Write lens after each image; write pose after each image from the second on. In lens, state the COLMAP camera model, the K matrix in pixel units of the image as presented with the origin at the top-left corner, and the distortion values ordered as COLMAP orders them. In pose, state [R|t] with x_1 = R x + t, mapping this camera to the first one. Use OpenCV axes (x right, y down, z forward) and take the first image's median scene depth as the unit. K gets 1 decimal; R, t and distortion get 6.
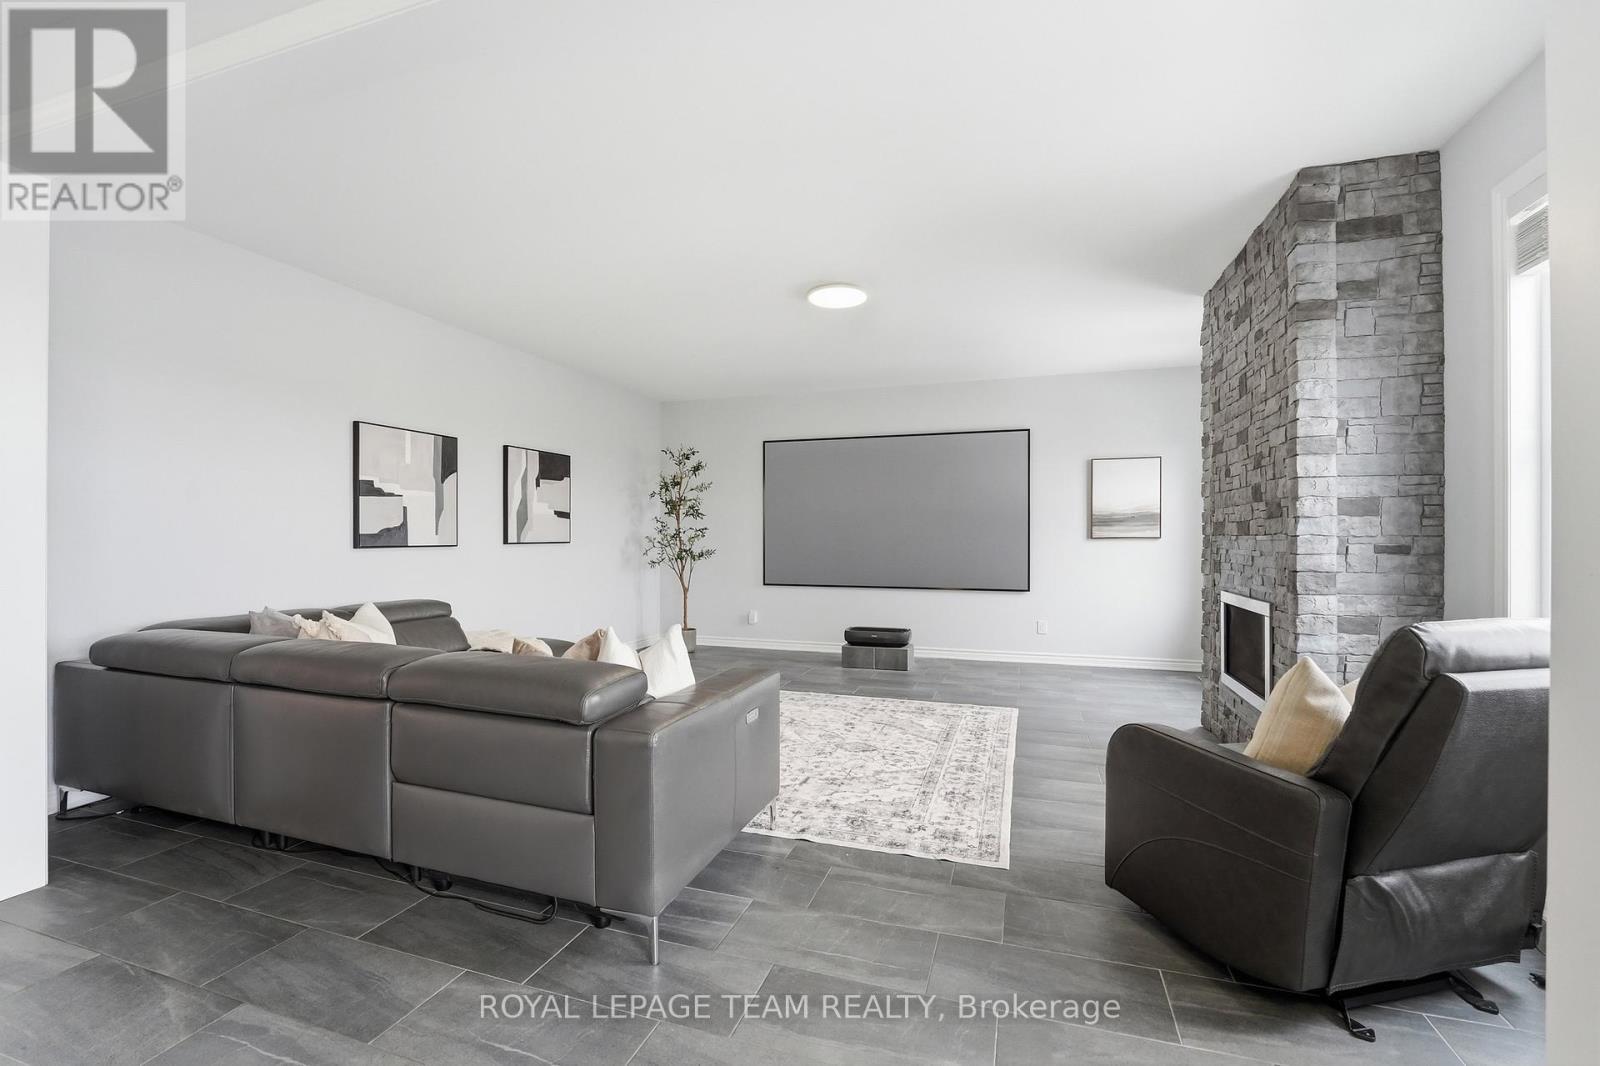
lens RADIAL K [[696.7, 0, 787.4], [0, 696.7, 539.9], [0, 0, 1]] dist [-0.023916, -0.000041]
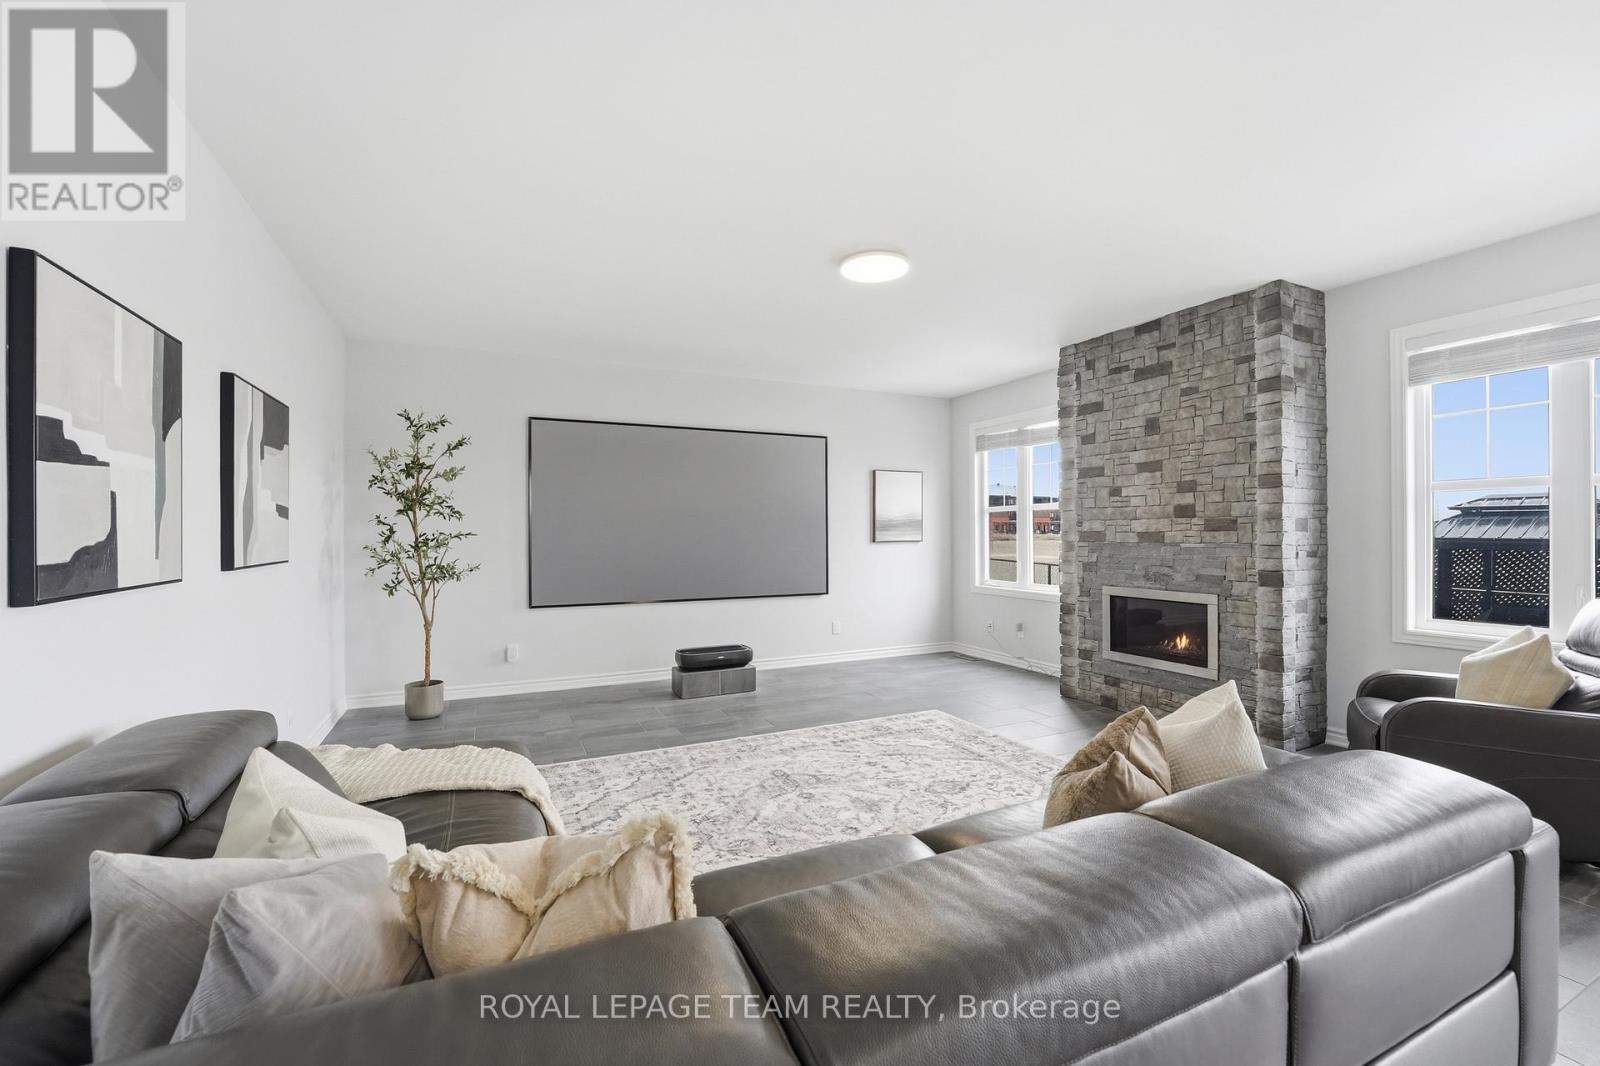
lens RADIAL K [[672.3, 0, 803.2], [0, 672.3, 534.2], [0, 0, 1]] dist [-0.023112, -0.000166]
pose [[0.709640, -0.004402, 0.704551, -0.527028], [0.006359, 0.999980, -0.000157, -0.020635], [-0.704536, 0.004592, 0.709654, 0.439273]]
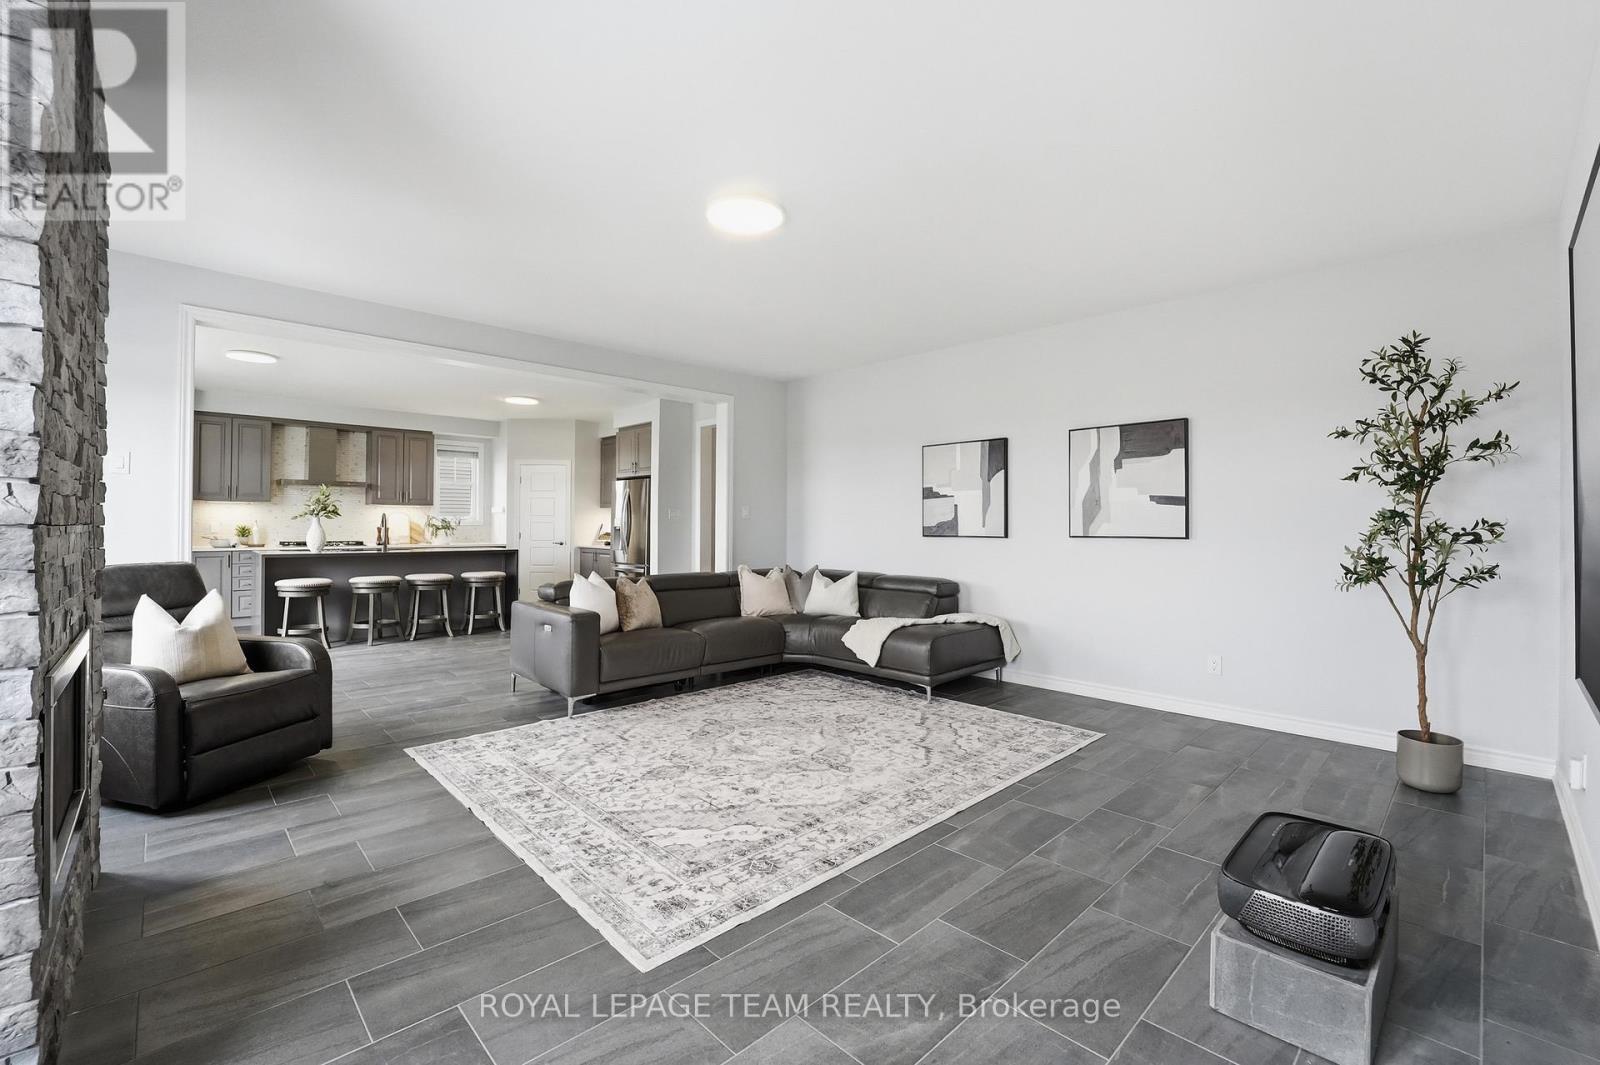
lens RADIAL K [[672.3, 0, 803.2], [0, 672.3, 533.7], [0, 0, 1]] dist [-0.023112, -0.000166]
pose [[-0.452828, 0.008481, -0.891558, 0.639436], [-0.007738, 0.999880, 0.013442, -0.009433], [0.891564, 0.012986, -0.452708, 1.279394]]
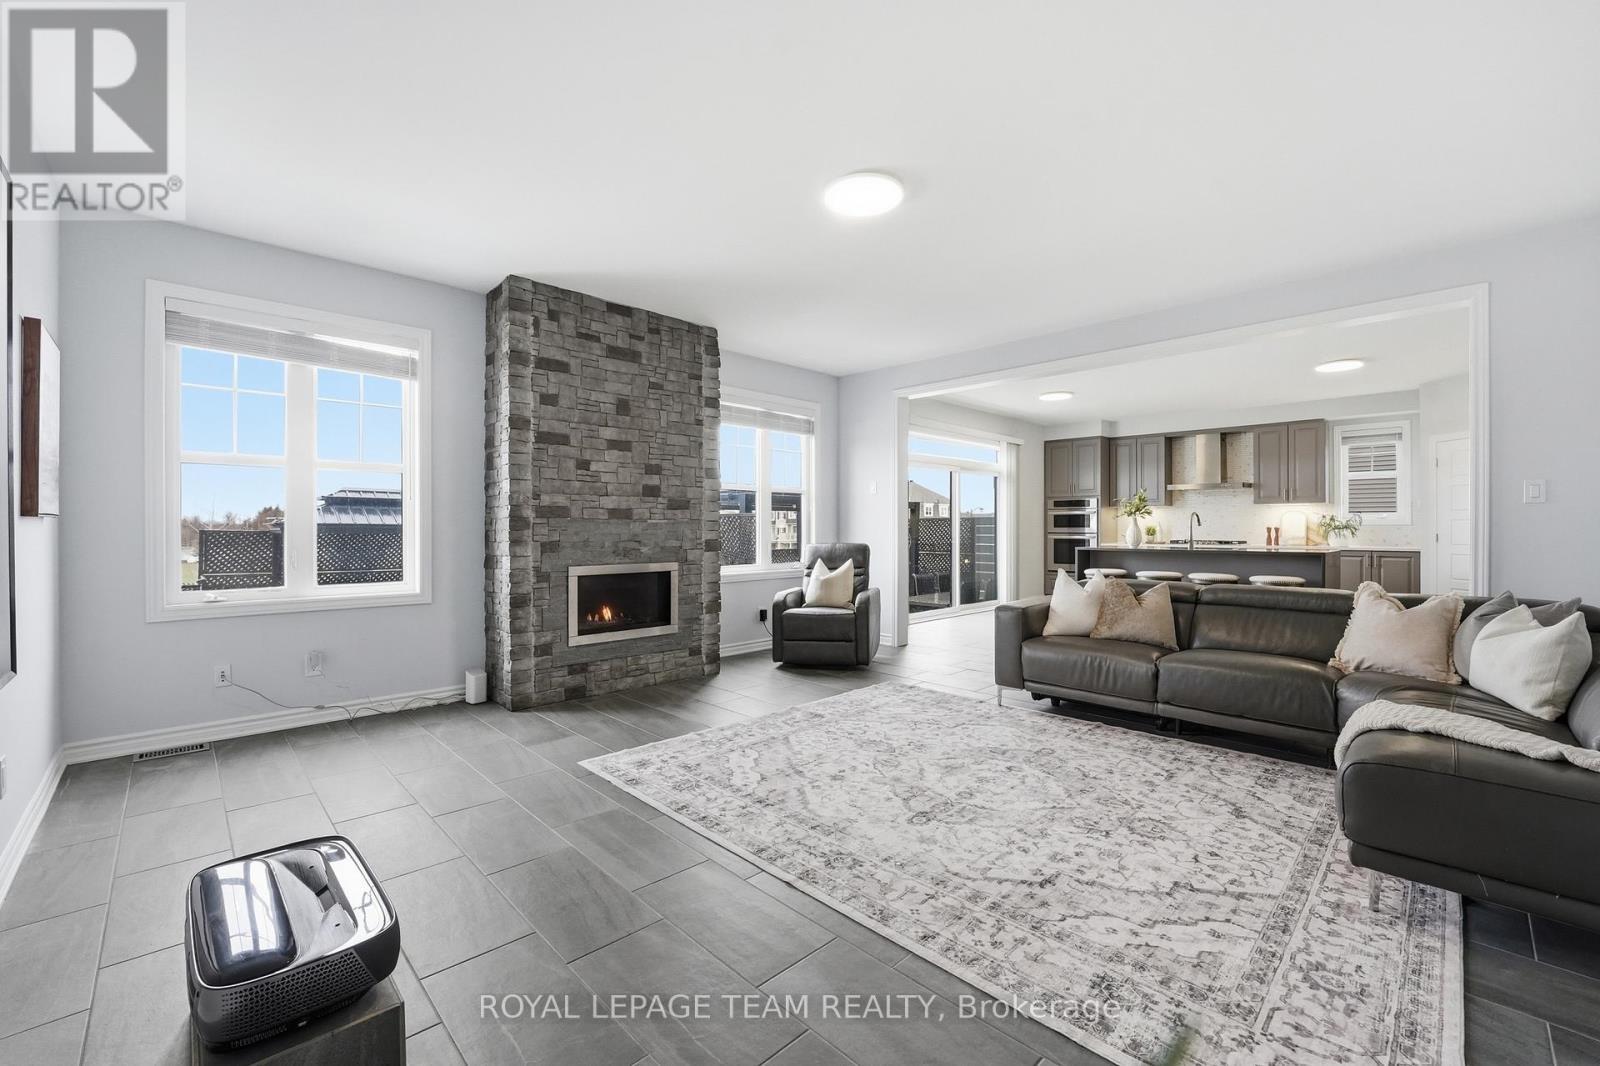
lens RADIAL K [[658.9, 0, 800.0], [0, 658.9, 533.0], [0, 0, 1]] dist [-0.025032, -0.000110]
pose [[-0.896537, -0.004756, 0.442944, -0.165187], [0.000034, 0.999942, 0.010805, 0.004695], [-0.442970, 0.009702, -0.896484, 1.530231]]
